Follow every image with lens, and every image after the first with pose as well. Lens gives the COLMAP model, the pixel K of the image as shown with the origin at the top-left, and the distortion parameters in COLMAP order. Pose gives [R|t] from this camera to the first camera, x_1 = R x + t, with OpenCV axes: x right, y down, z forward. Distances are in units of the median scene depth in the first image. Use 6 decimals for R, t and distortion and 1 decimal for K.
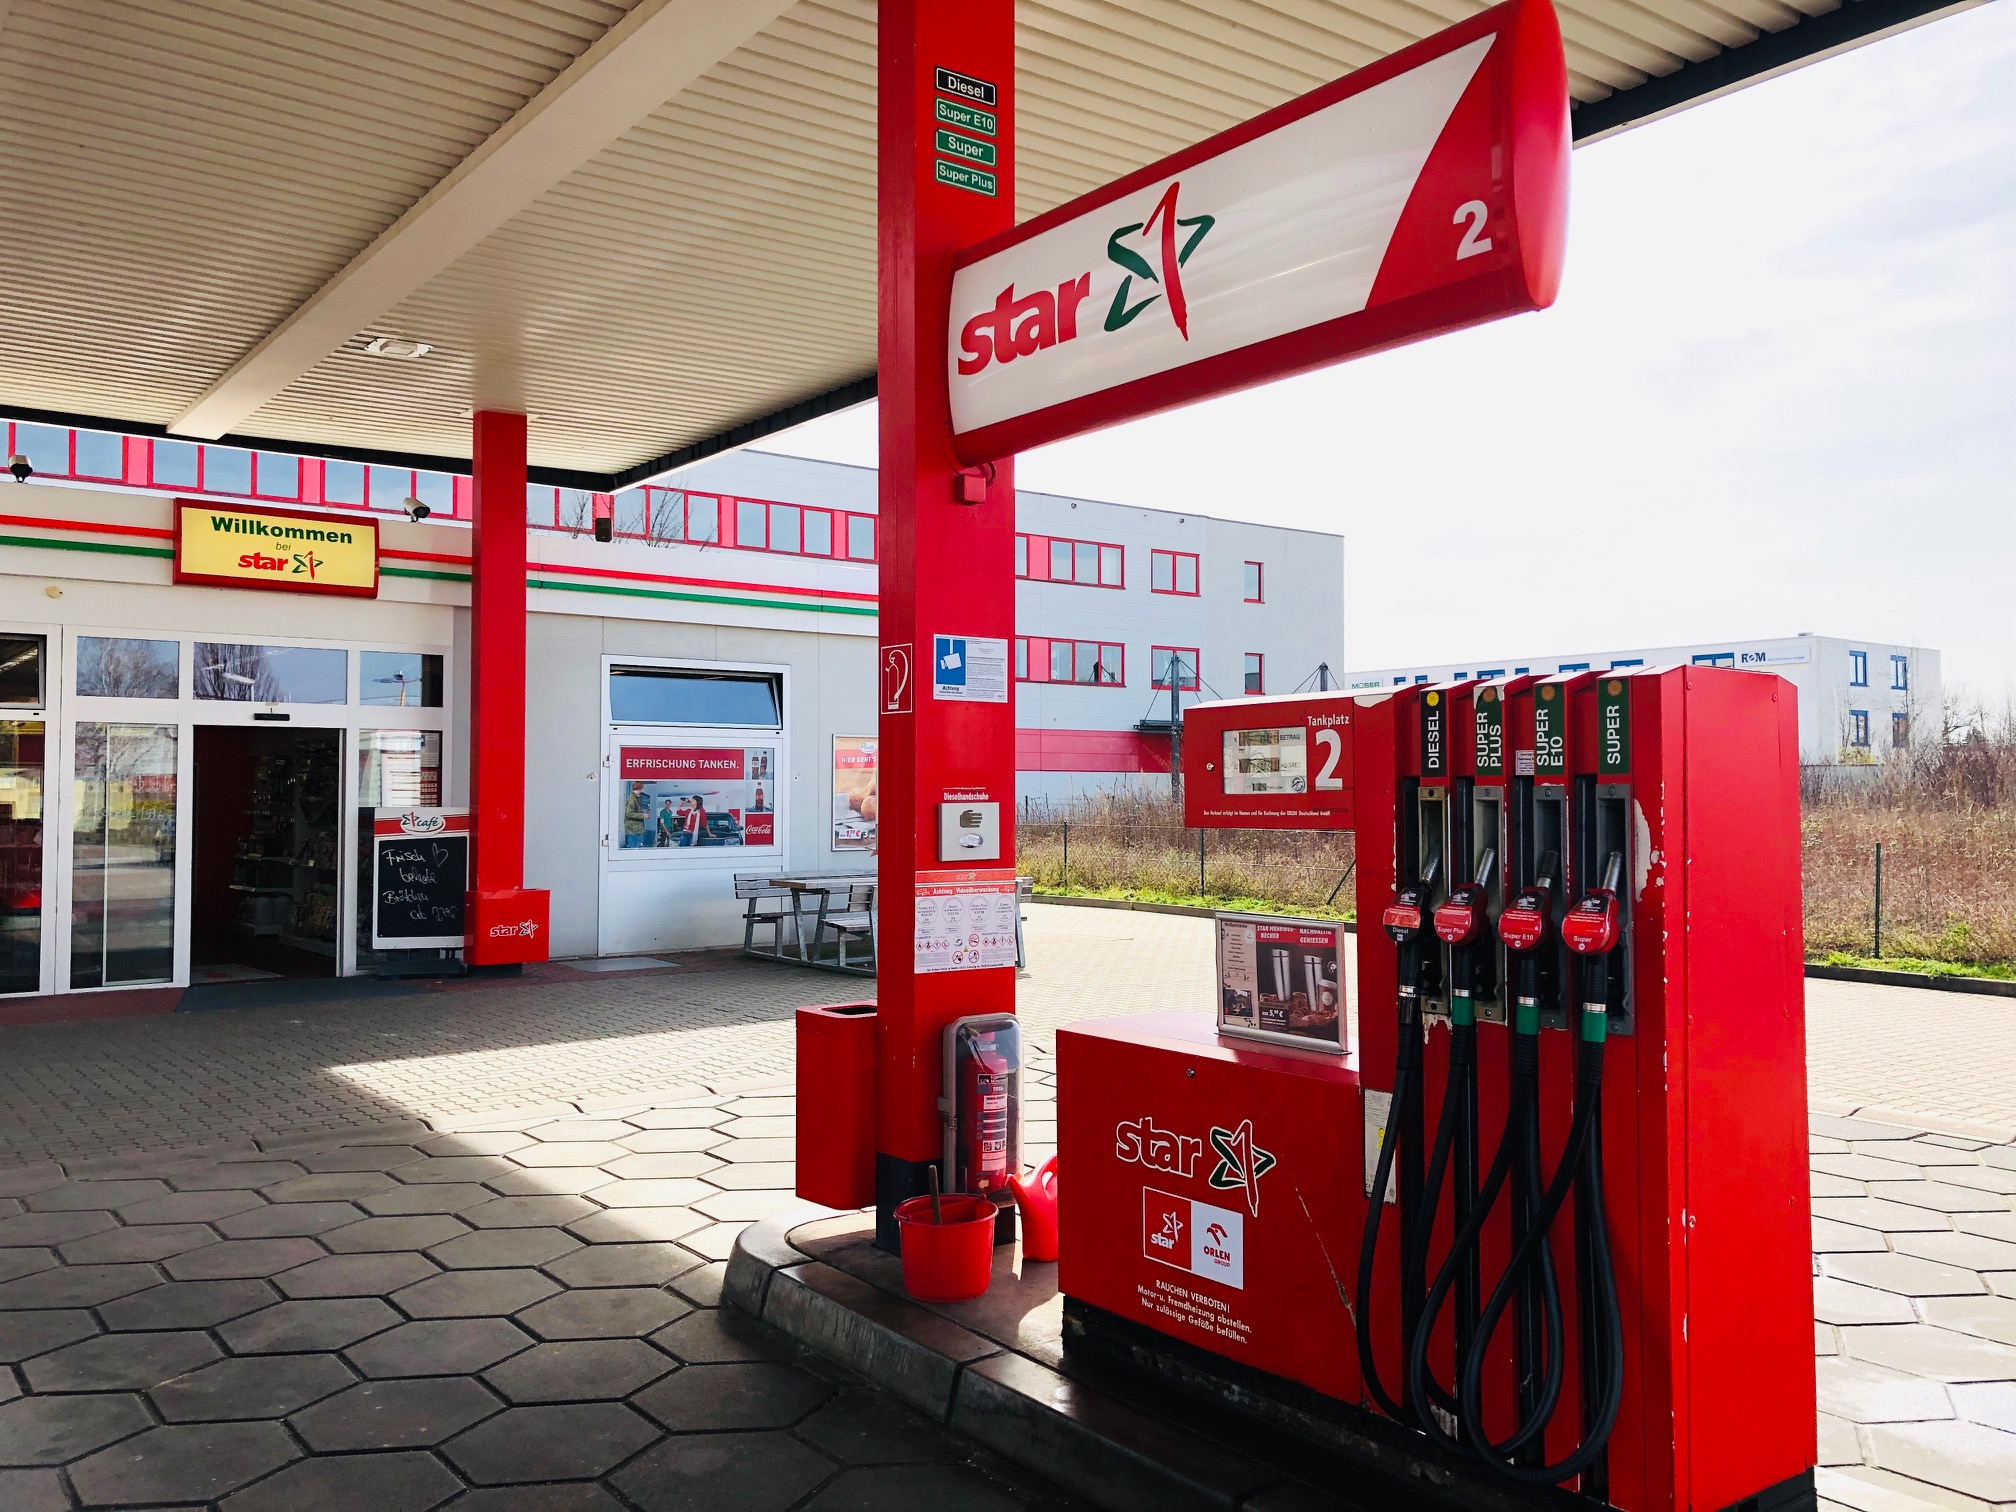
lens RADIAL K [[1642.8, 0, 1001.7], [0, 1642.8, 744.4], [0, 0, 1]] dist [0.004220, -0.007005]
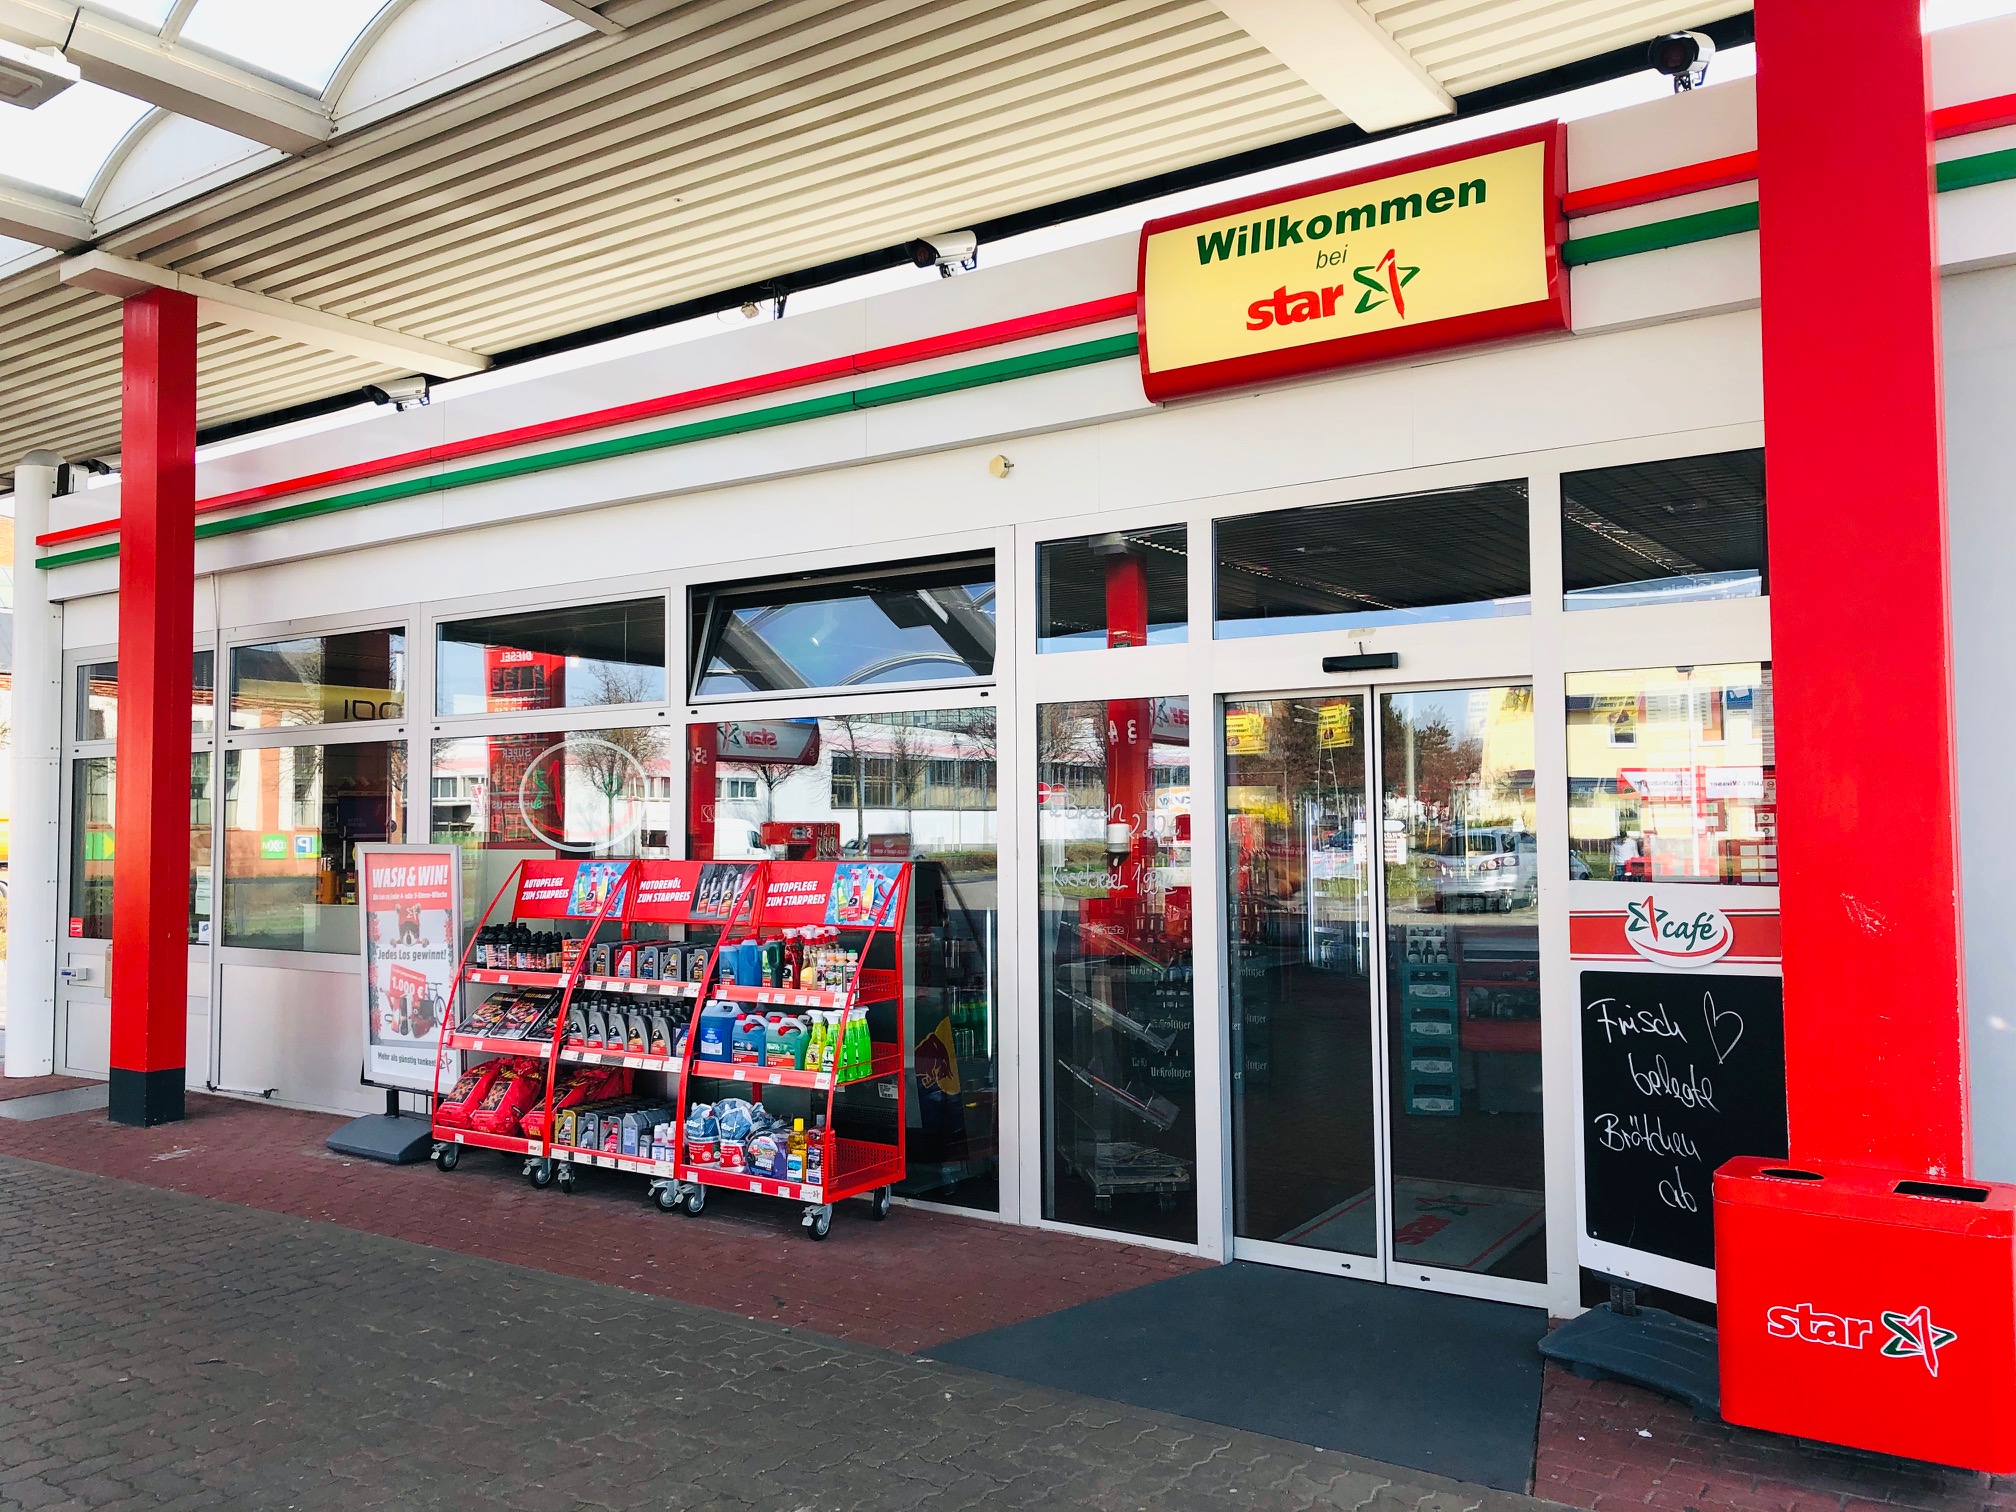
lens RADIAL K [[1642.8, 0, 1001.7], [0, 1642.8, 744.4], [0, 0, 1]] dist [0.004220, -0.007005]
pose [[0.306661, -0.048231, -0.950596, -0.067581], [0.037233, 0.998559, -0.038653, 0.017802], [0.951090, -0.023540, 0.308015, 0.788013]]
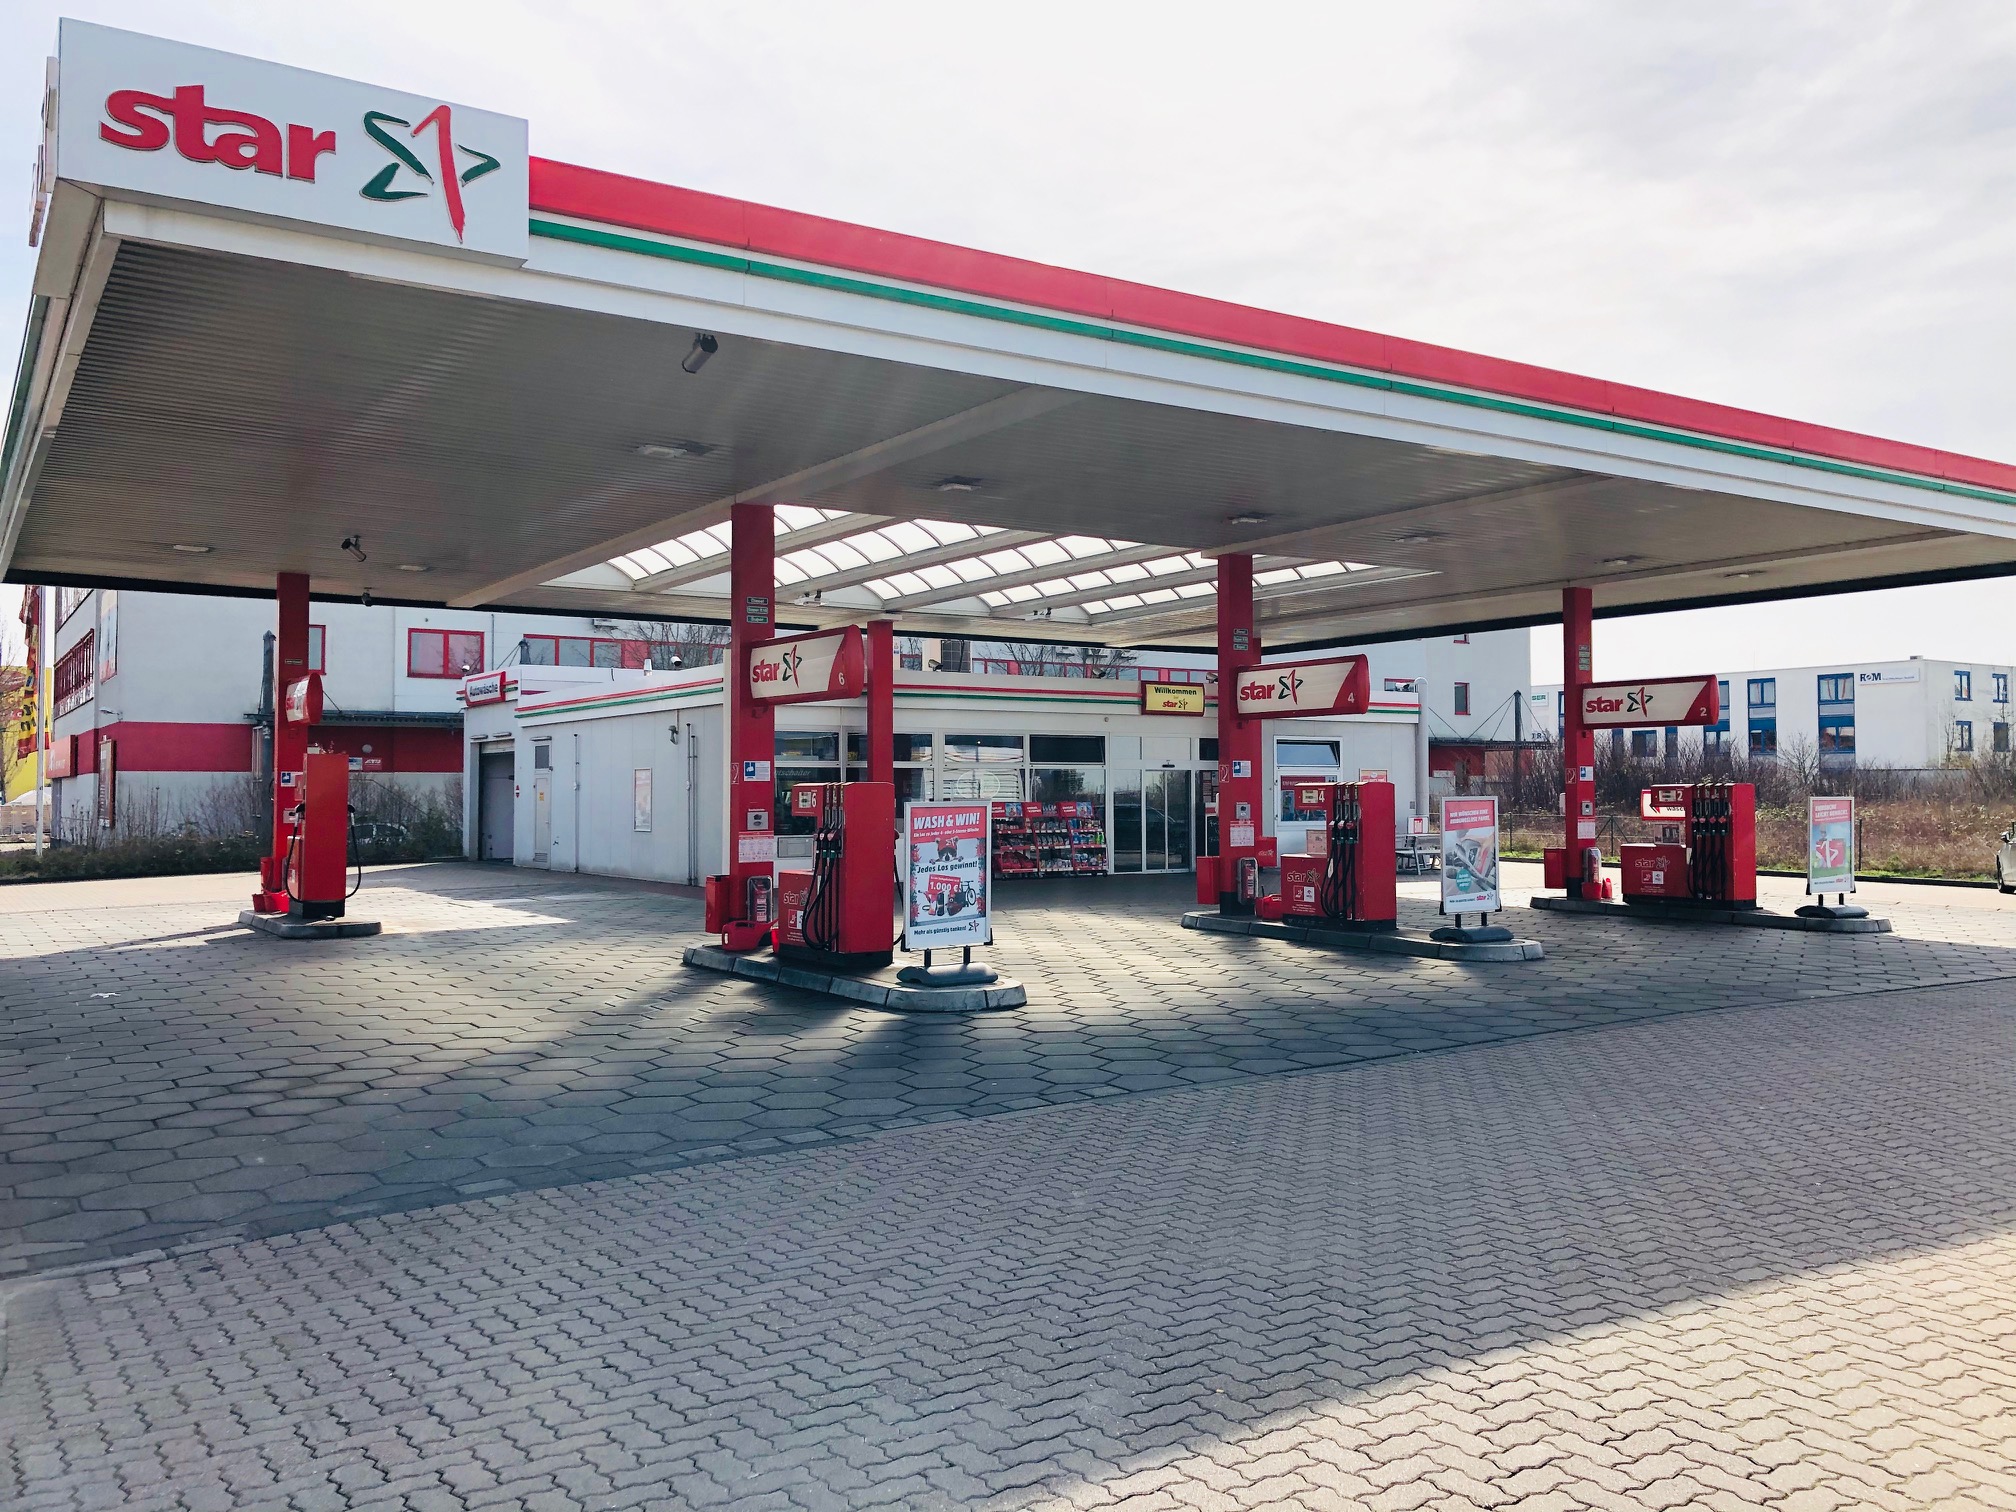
lens RADIAL K [[1642.8, 0, 1001.7], [0, 1642.8, 744.4], [0, 0, 1]] dist [0.004220, -0.007005]
pose [[0.997252, -0.003489, -0.074003, -0.516320], [0.003675, 0.999990, 0.002378, -0.056891], [0.073994, -0.002644, 0.997255, -1.466651]]
